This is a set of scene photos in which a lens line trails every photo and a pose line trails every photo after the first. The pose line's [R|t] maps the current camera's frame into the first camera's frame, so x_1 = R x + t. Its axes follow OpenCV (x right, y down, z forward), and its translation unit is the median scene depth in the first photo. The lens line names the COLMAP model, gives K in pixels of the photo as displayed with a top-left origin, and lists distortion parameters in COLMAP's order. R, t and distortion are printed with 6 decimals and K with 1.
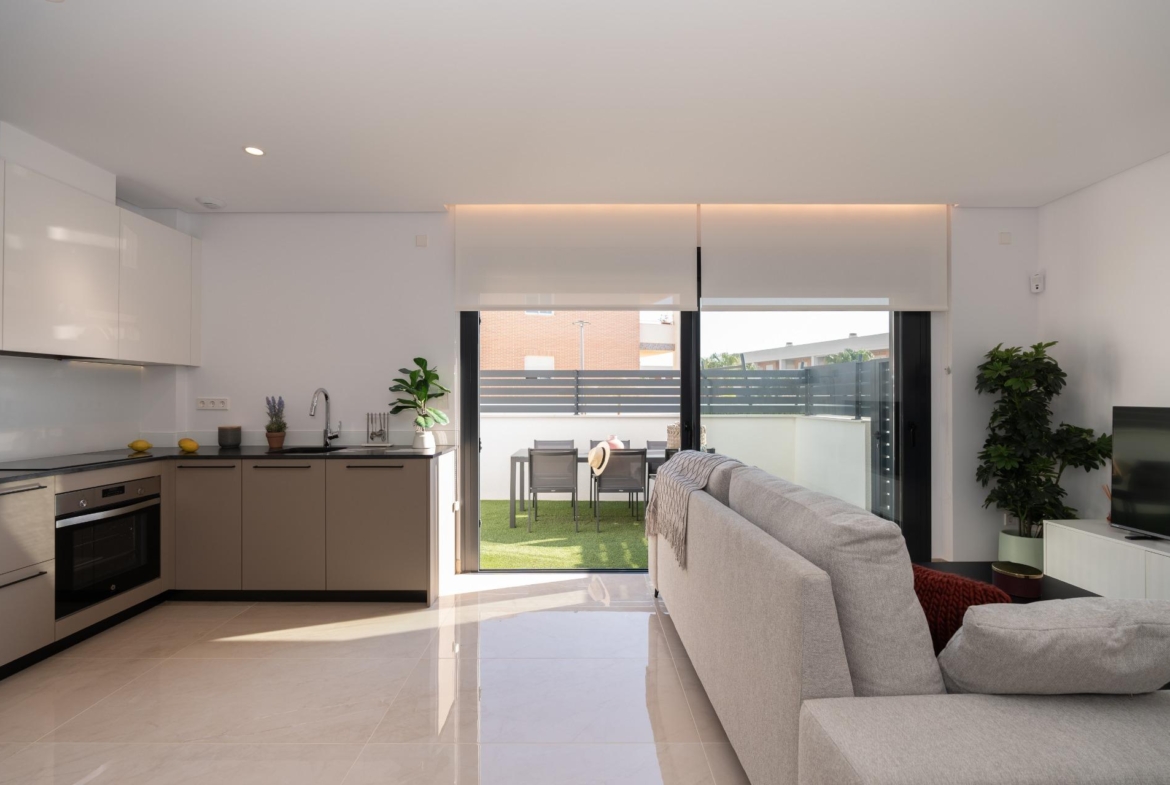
lens RADIAL K [[524.5, 0, 588.2], [0, 524.5, 398.7], [0, 0, 1]] dist [-0.001183, 0.000288]
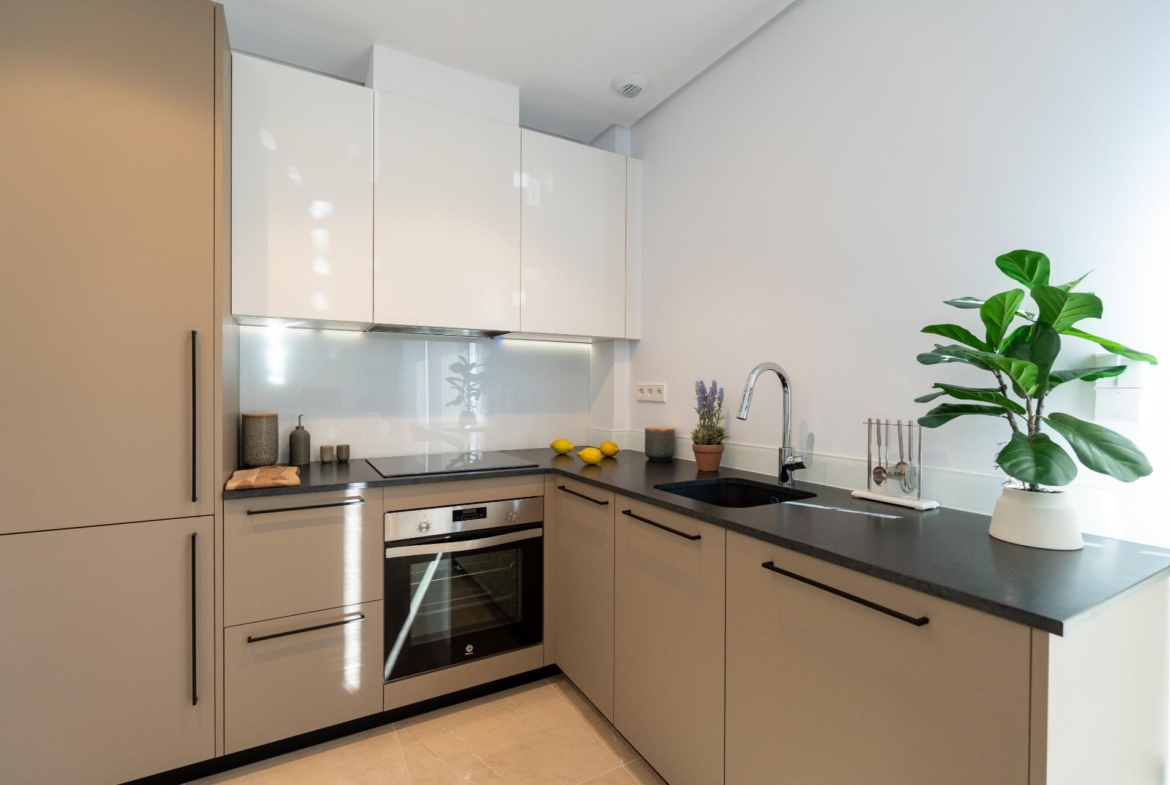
lens RADIAL K [[493.9, 0, 596.6], [0, 493.9, 388.4], [0, 0, 1]] dist [-0.005041, 0.000089]
pose [[0.511545, 0.003343, -0.859250, -0.188265], [-0.013678, 0.999897, -0.004253, 0.006983], [0.859147, 0.013929, 0.511539, 0.602363]]
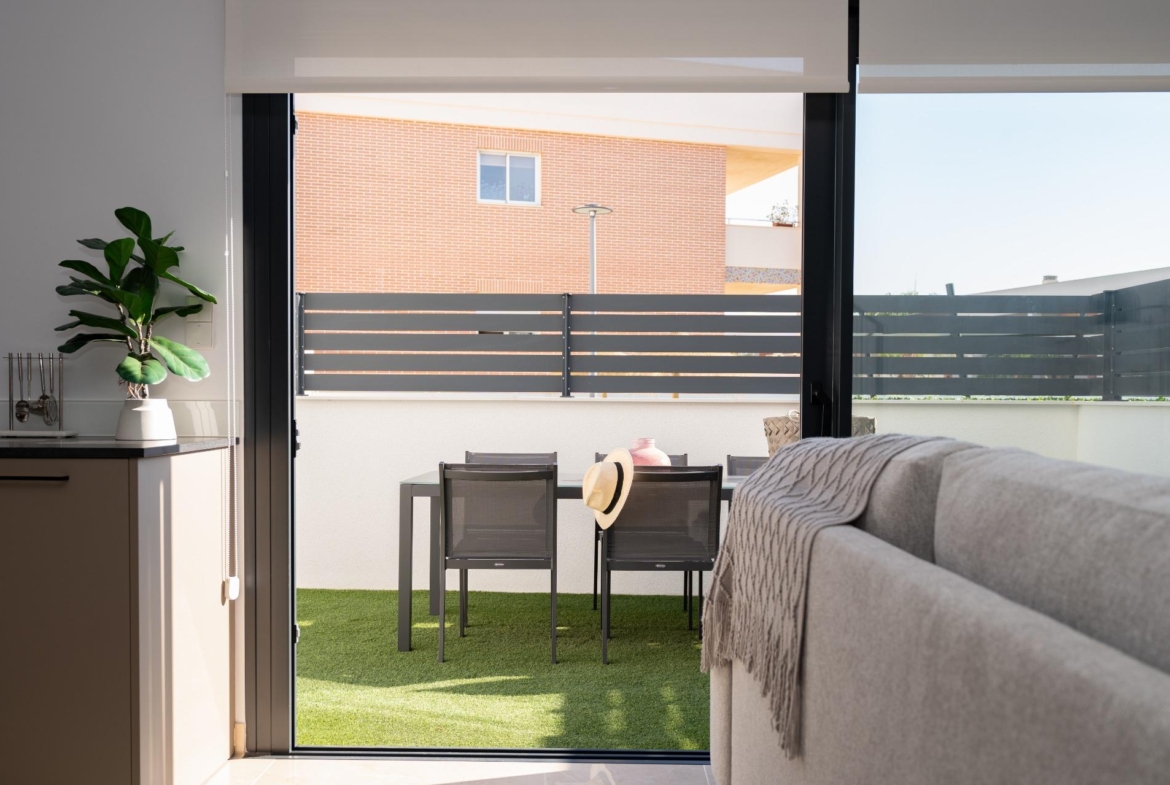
lens RADIAL K [[1172.9, 0, 564.7], [0, 1172.9, 413.9], [0, 0, 1]] dist [-0.006002, 0.000000]
pose [[0.999463, 0.006260, -0.032149, 0.029136], [-0.005119, 0.999358, 0.035448, 0.039517], [0.032350, -0.035264, 0.998854, 0.125499]]
